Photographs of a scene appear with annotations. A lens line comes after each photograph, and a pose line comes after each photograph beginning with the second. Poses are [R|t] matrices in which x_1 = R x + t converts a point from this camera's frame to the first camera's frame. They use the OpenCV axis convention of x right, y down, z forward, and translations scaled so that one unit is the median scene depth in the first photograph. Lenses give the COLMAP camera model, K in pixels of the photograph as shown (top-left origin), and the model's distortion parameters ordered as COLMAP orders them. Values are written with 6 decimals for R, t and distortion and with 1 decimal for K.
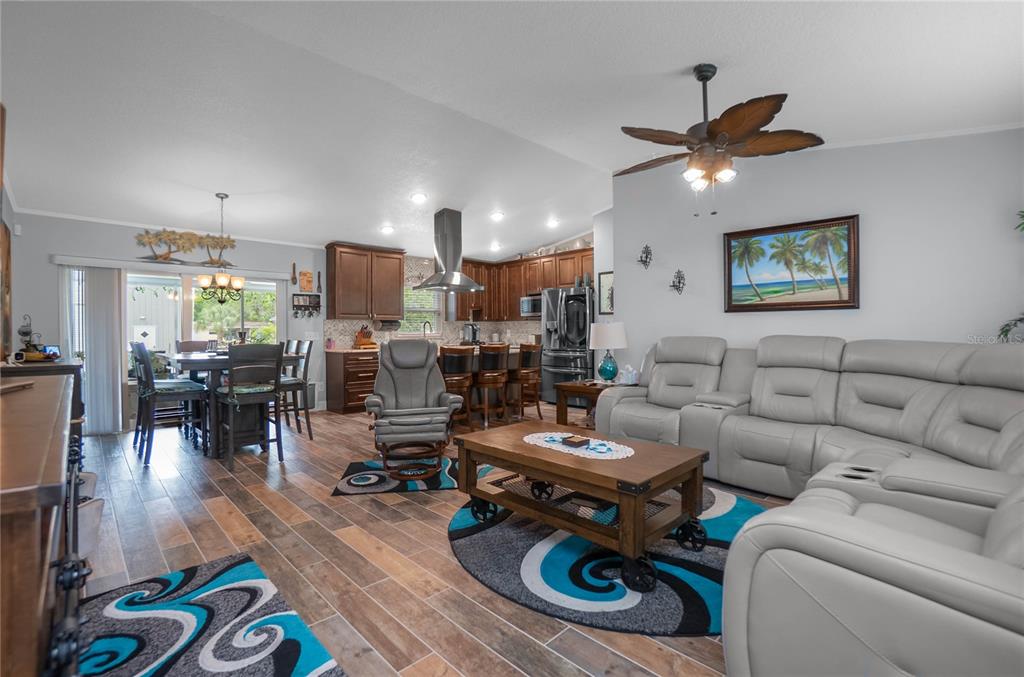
lens RADIAL K [[459.5, 0, 500.4], [0, 459.5, 334.8], [0, 0, 1]] dist [-0.037228, 0.000596]
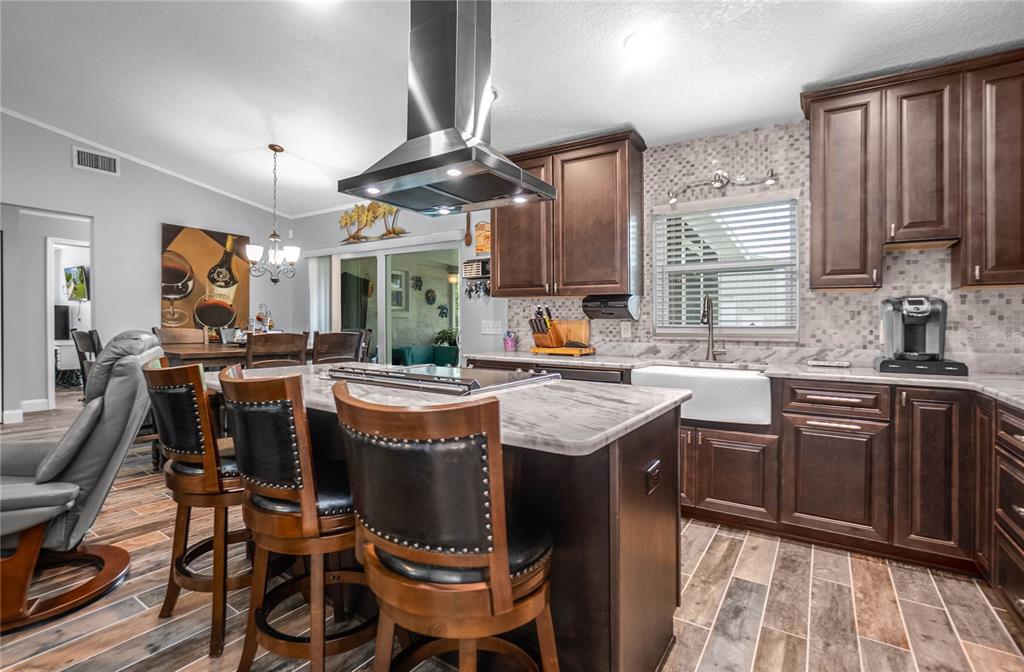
lens RADIAL K [[476.5, 0, 510.2], [0, 476.5, 318.3], [0, 0, 1]] dist [-0.046471, 0.023521]
pose [[0.226983, 0.002490, -0.973896, 0.208052], [-0.011903, 0.999929, -0.000218, -0.008890], [0.973826, 0.011642, 0.226996, 0.894362]]
